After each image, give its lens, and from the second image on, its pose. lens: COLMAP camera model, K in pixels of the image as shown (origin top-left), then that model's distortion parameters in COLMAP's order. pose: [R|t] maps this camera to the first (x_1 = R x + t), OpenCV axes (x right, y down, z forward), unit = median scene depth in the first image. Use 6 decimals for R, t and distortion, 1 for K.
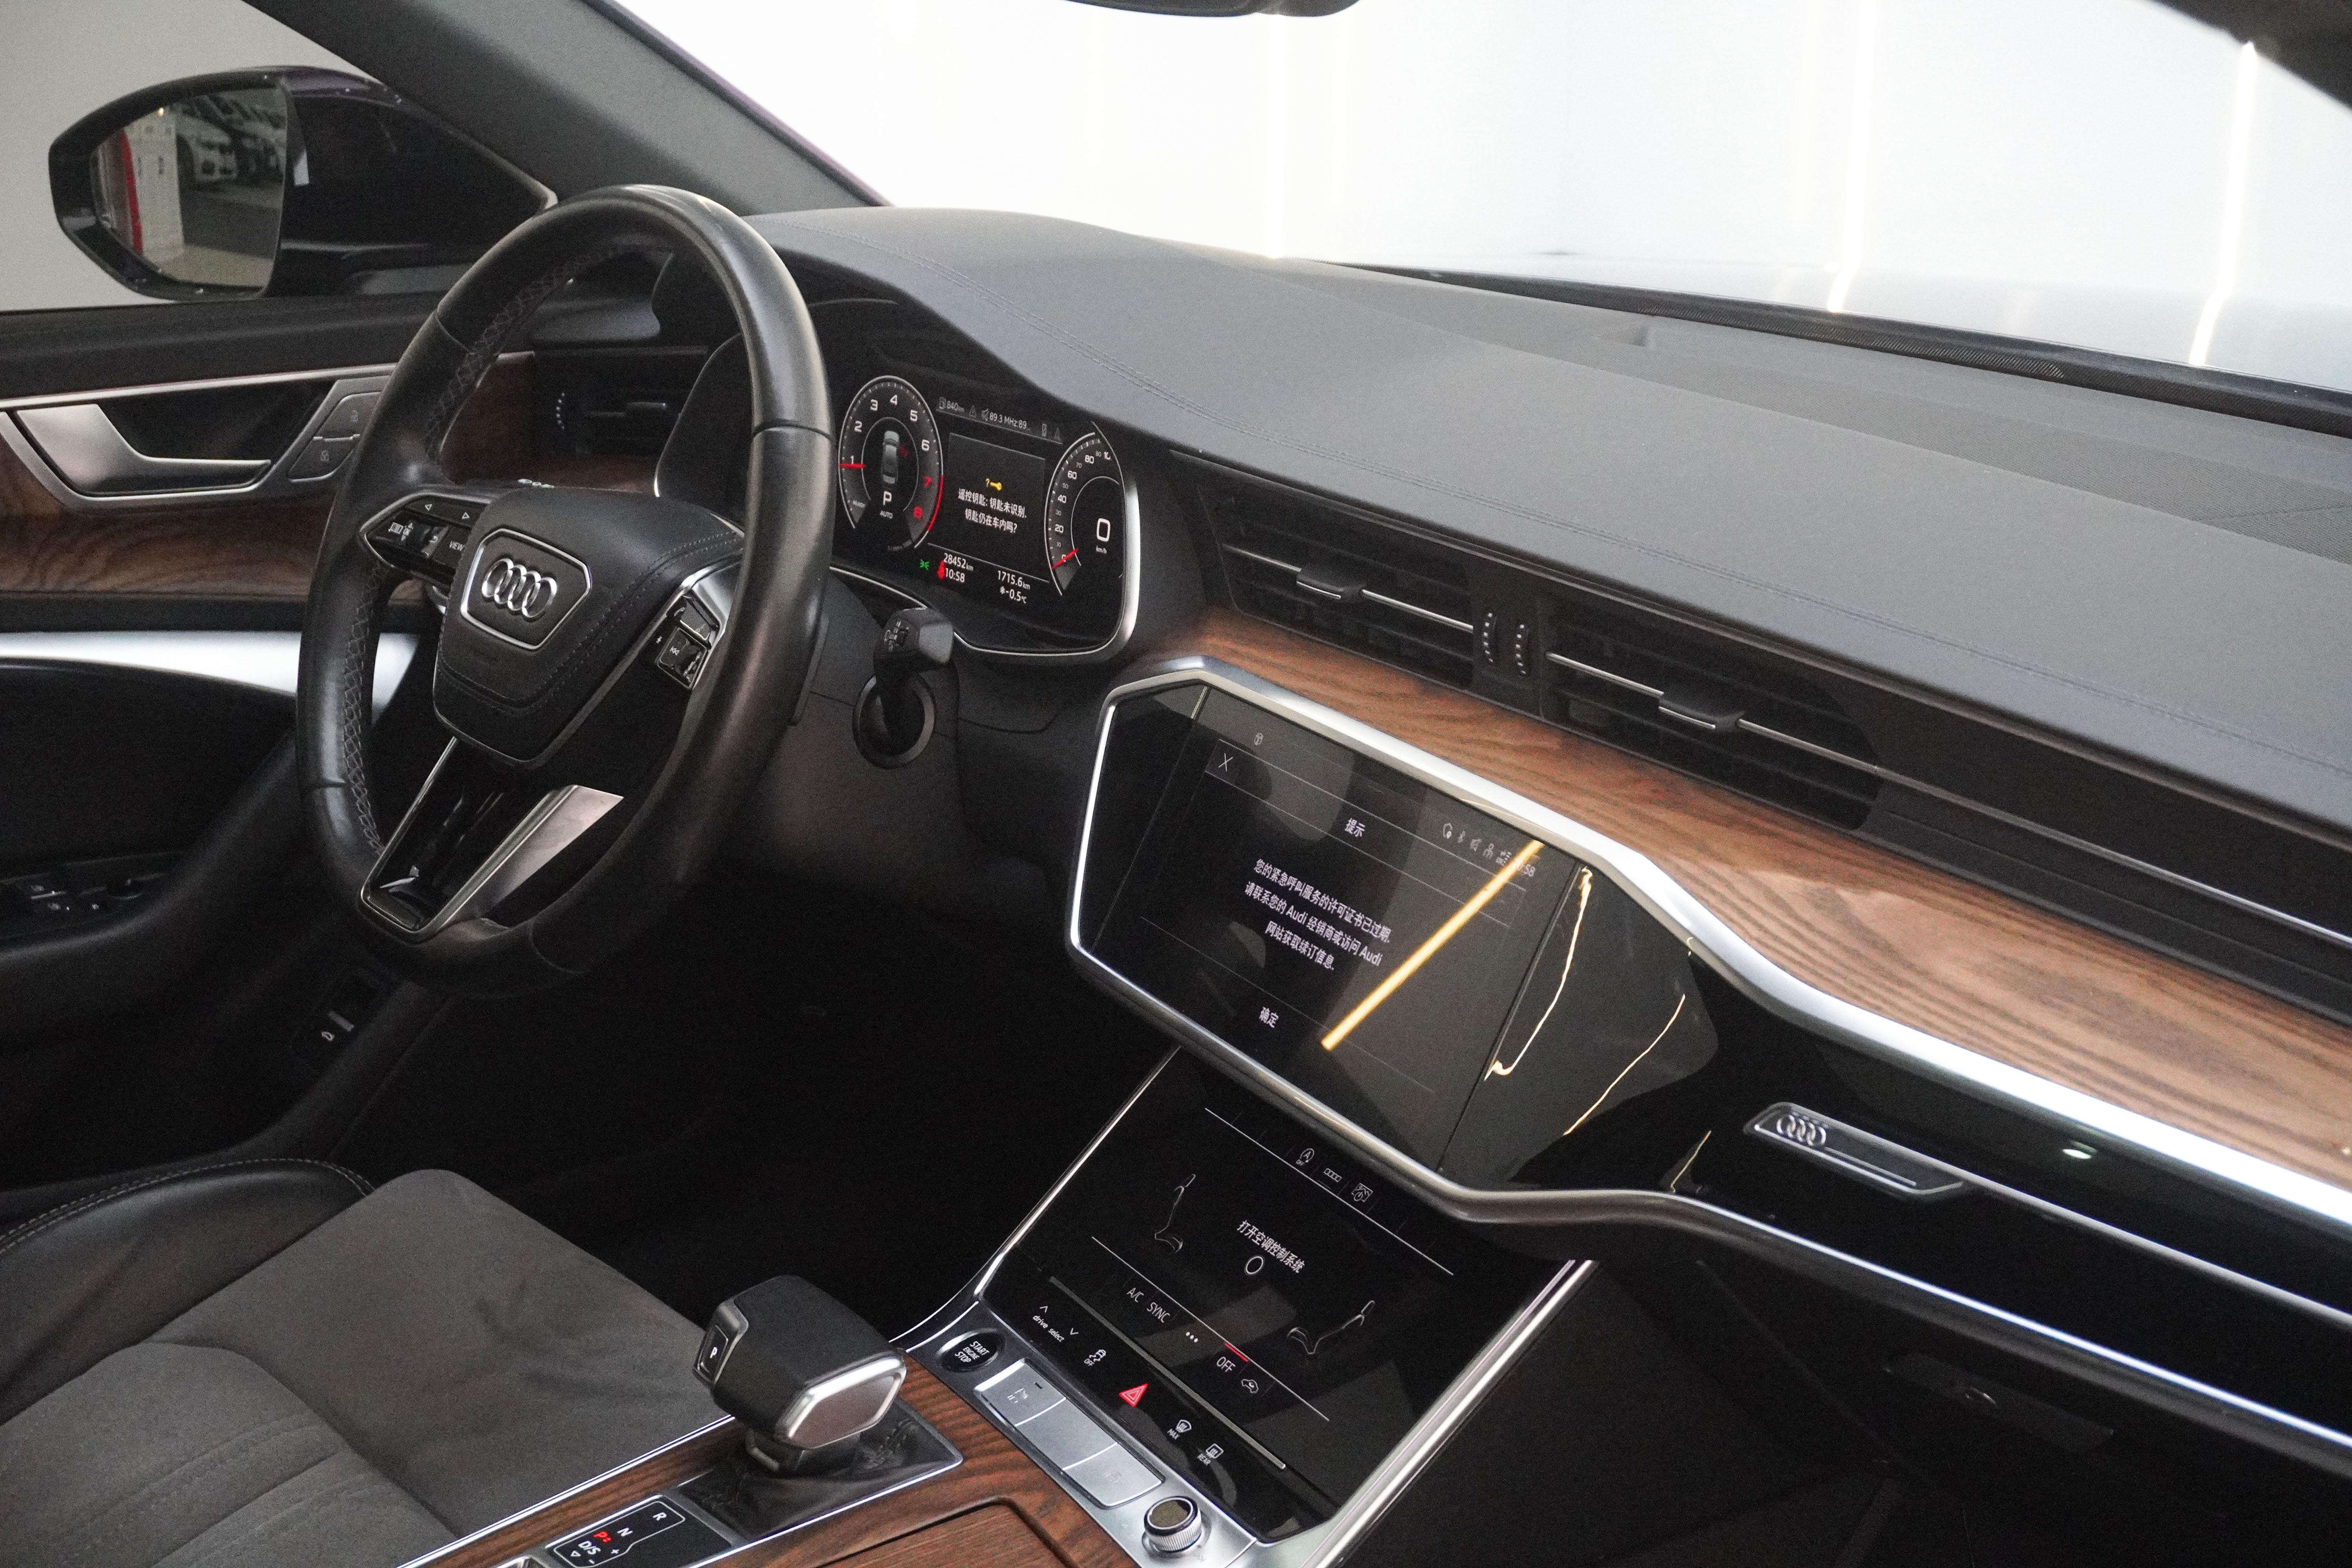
lens RADIAL K [[3337.5, 0, 1166.6], [0, 3337.5, 776.0], [0, 0, 1]] dist [-0.006956, 0.000000]
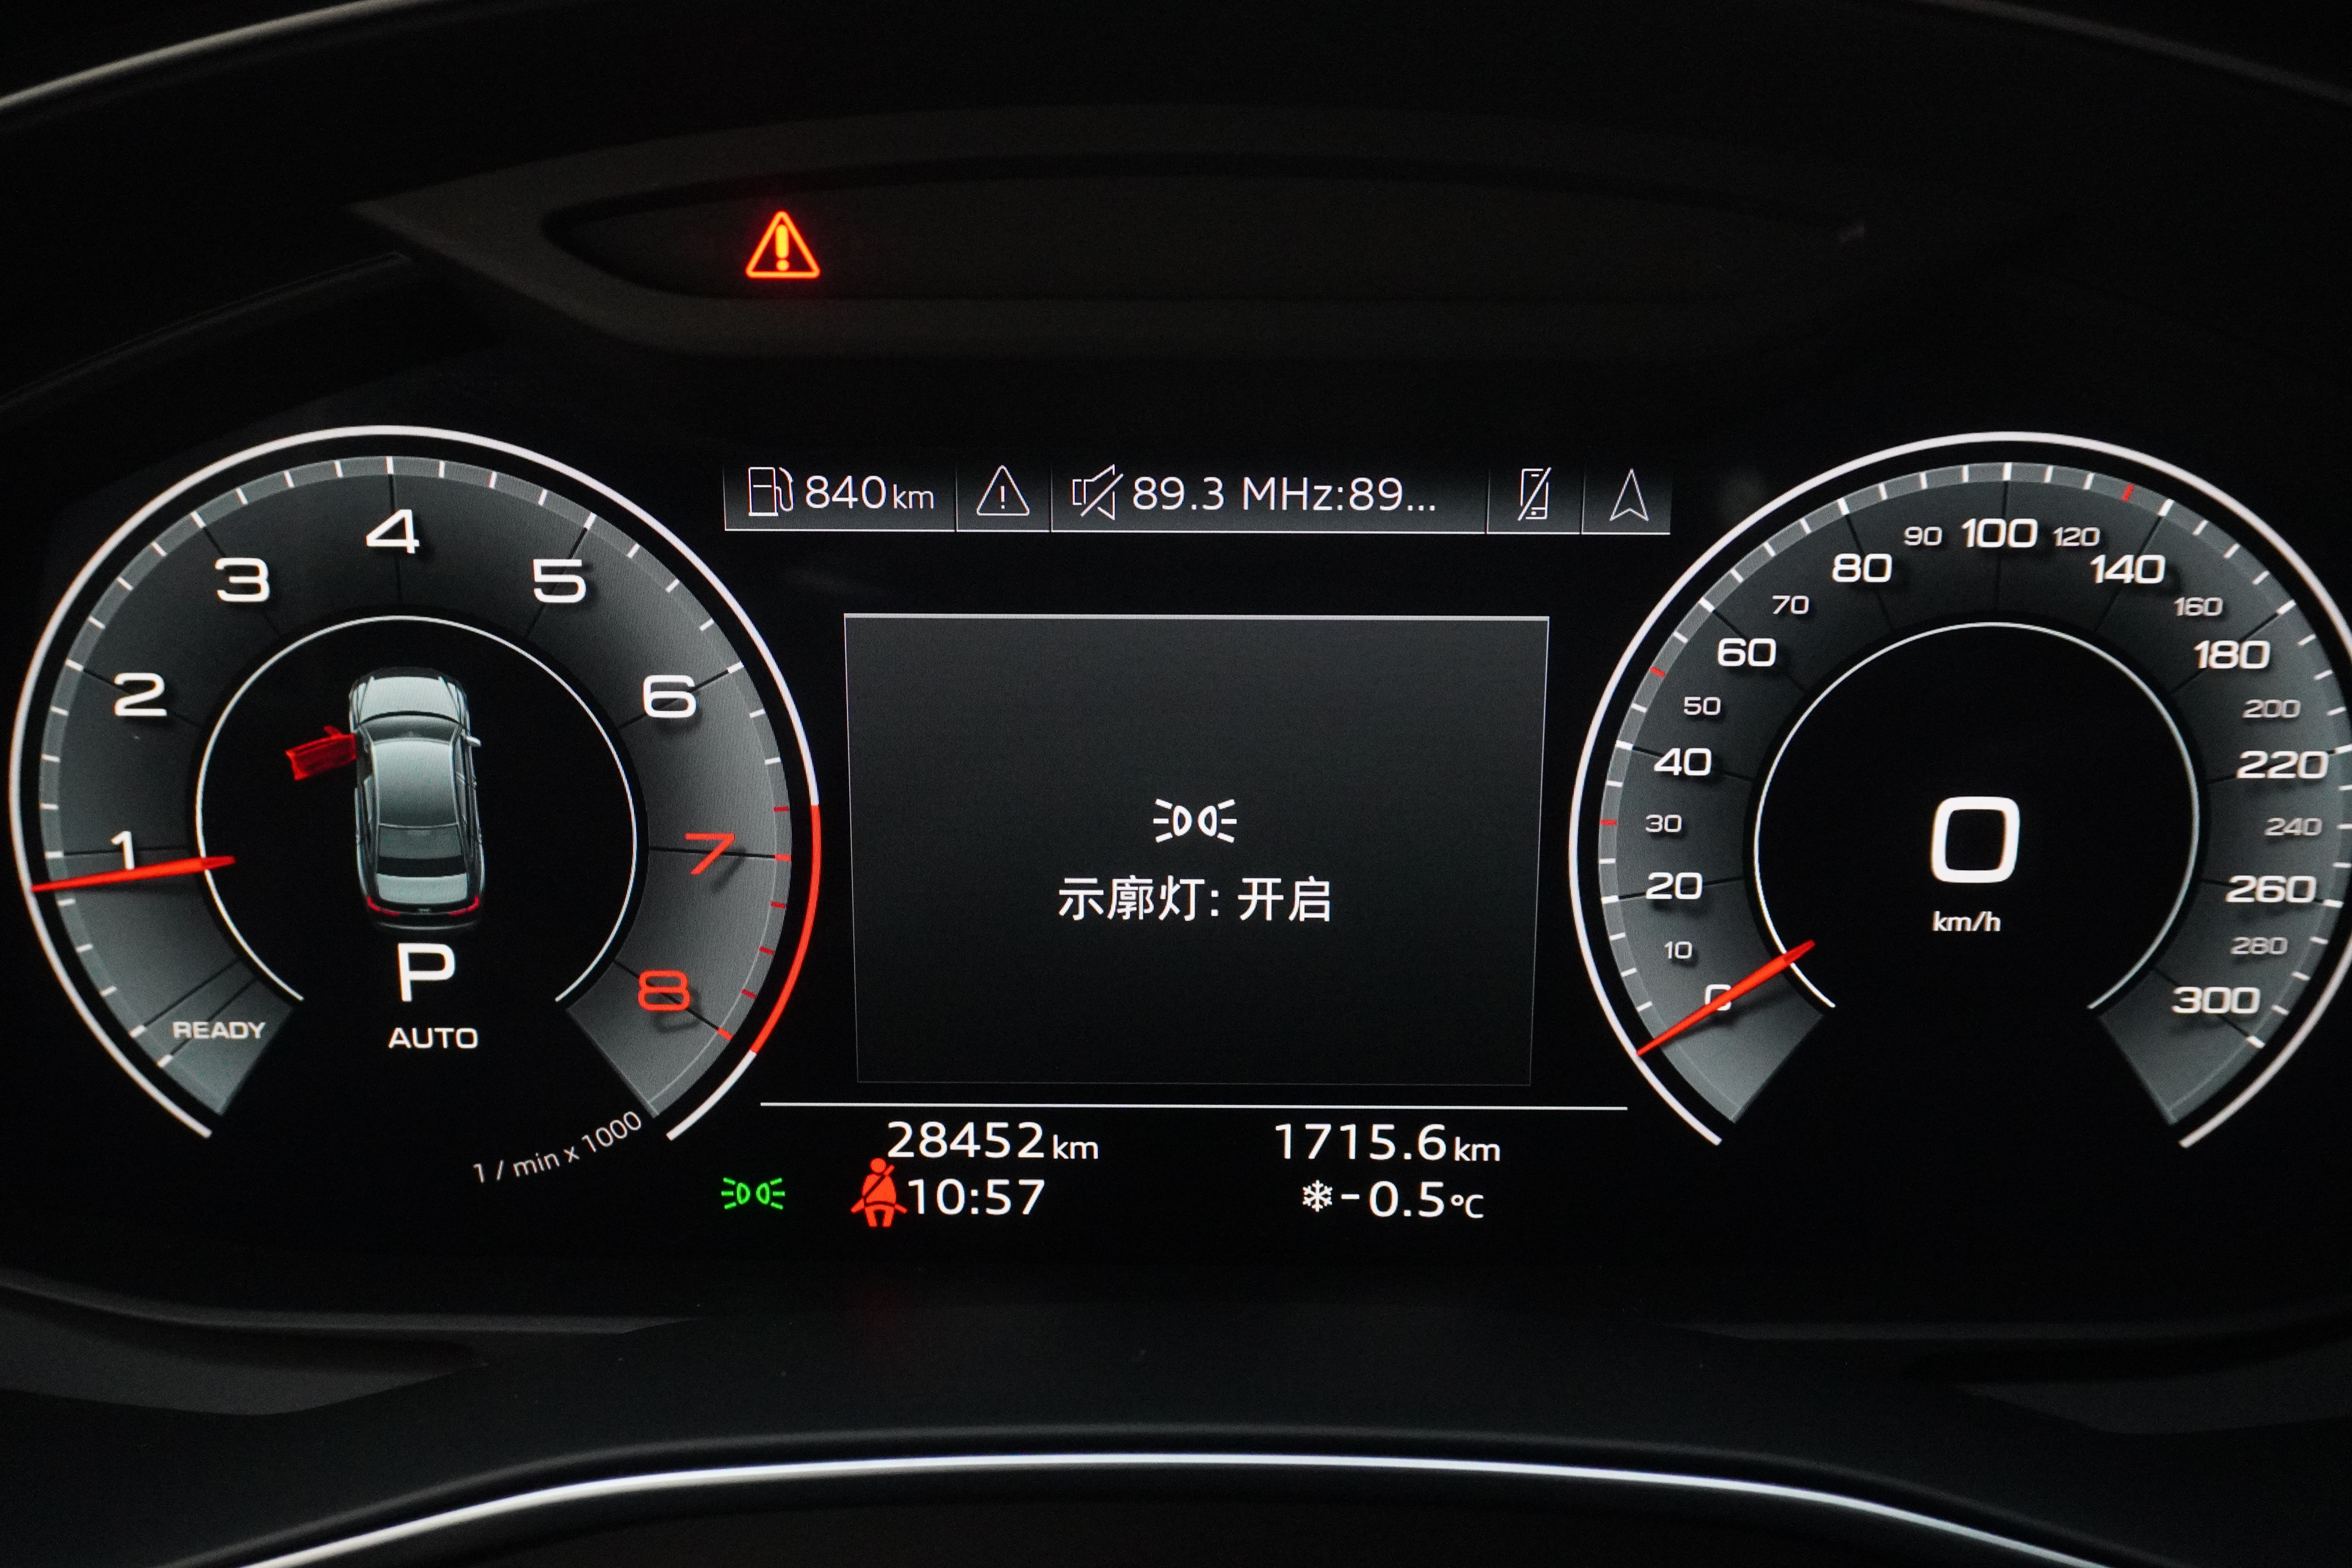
lens RADIAL K [[2397.2, 0, 1172.4], [0, 2397.2, 781.8], [0, 0, 1]] dist [0.002415, 0.000000]
pose [[0.635236, -0.263115, 0.726117, -0.179046], [0.233192, 0.961642, 0.144454, -0.115392], [-0.736272, 0.077562, 0.672226, 0.918824]]
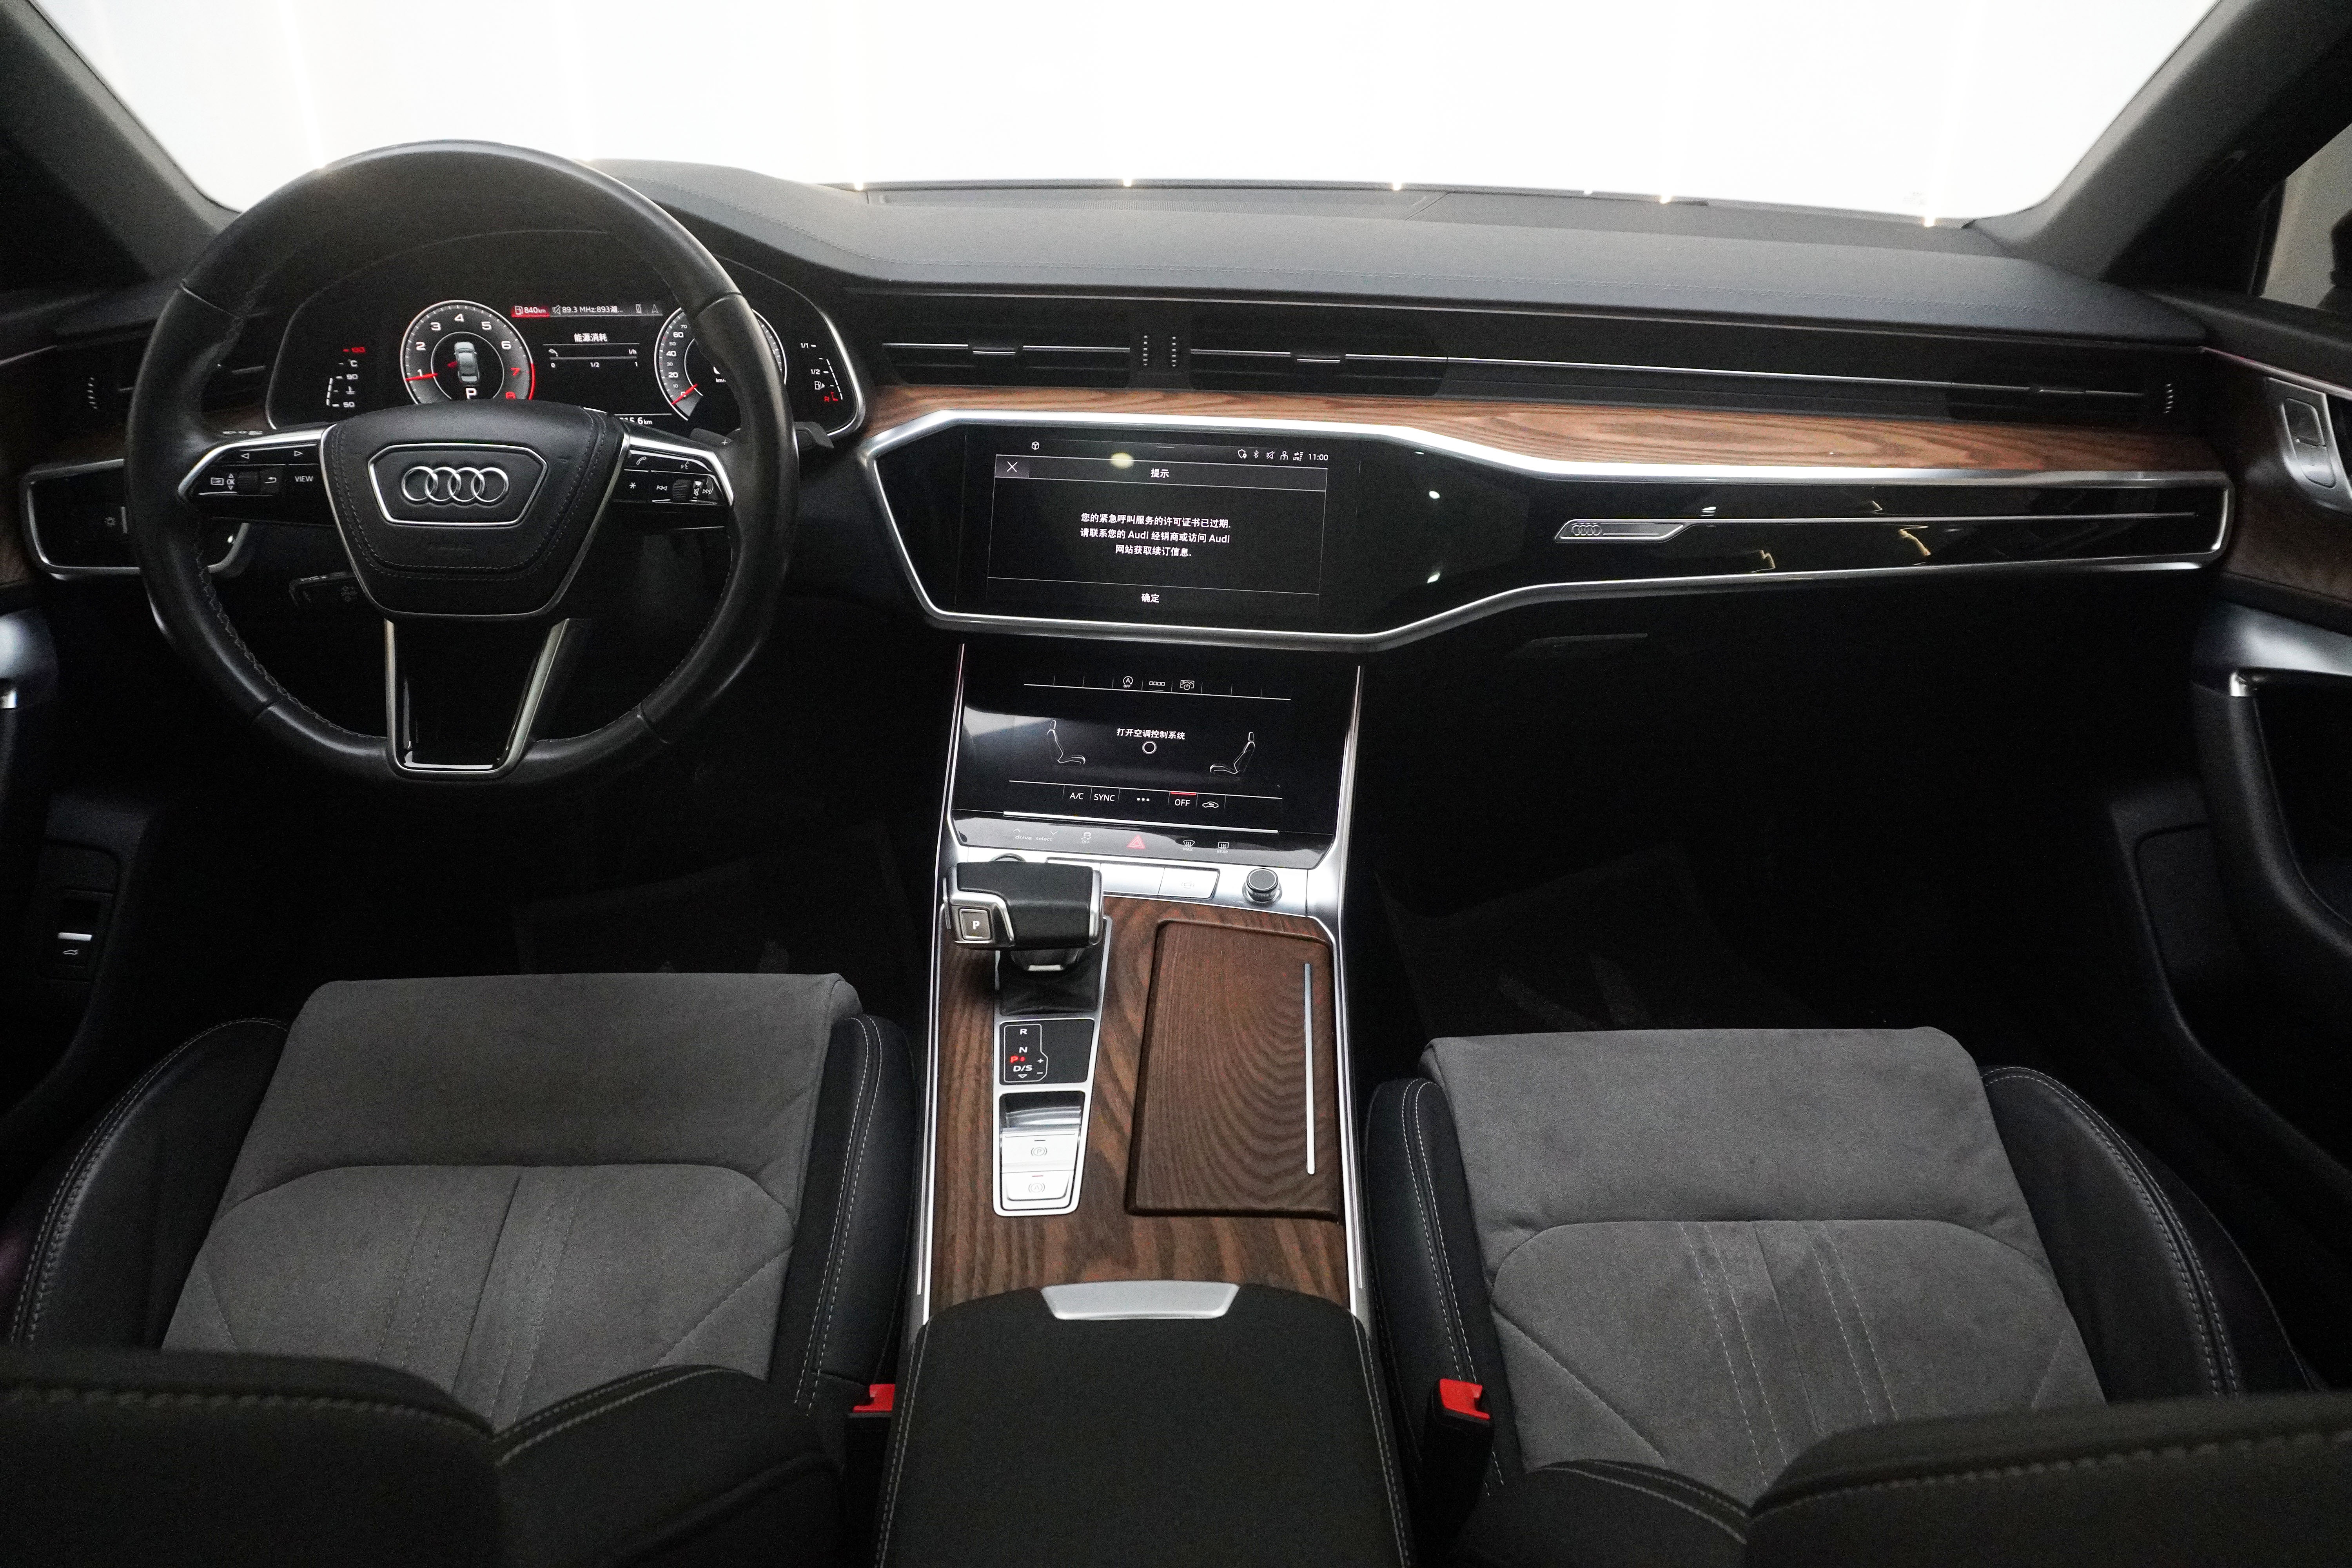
lens RADIAL K [[1553.8, 0, 1165.6], [0, 1553.8, 793.4], [0, 0, 1]] dist [-0.045911, 0.019841]
pose [[0.617484, -0.375143, 0.691362, -0.437405], [0.239463, 0.926877, 0.289063, -0.048345], [-0.749247, -0.012936, 0.662165, 0.394191]]
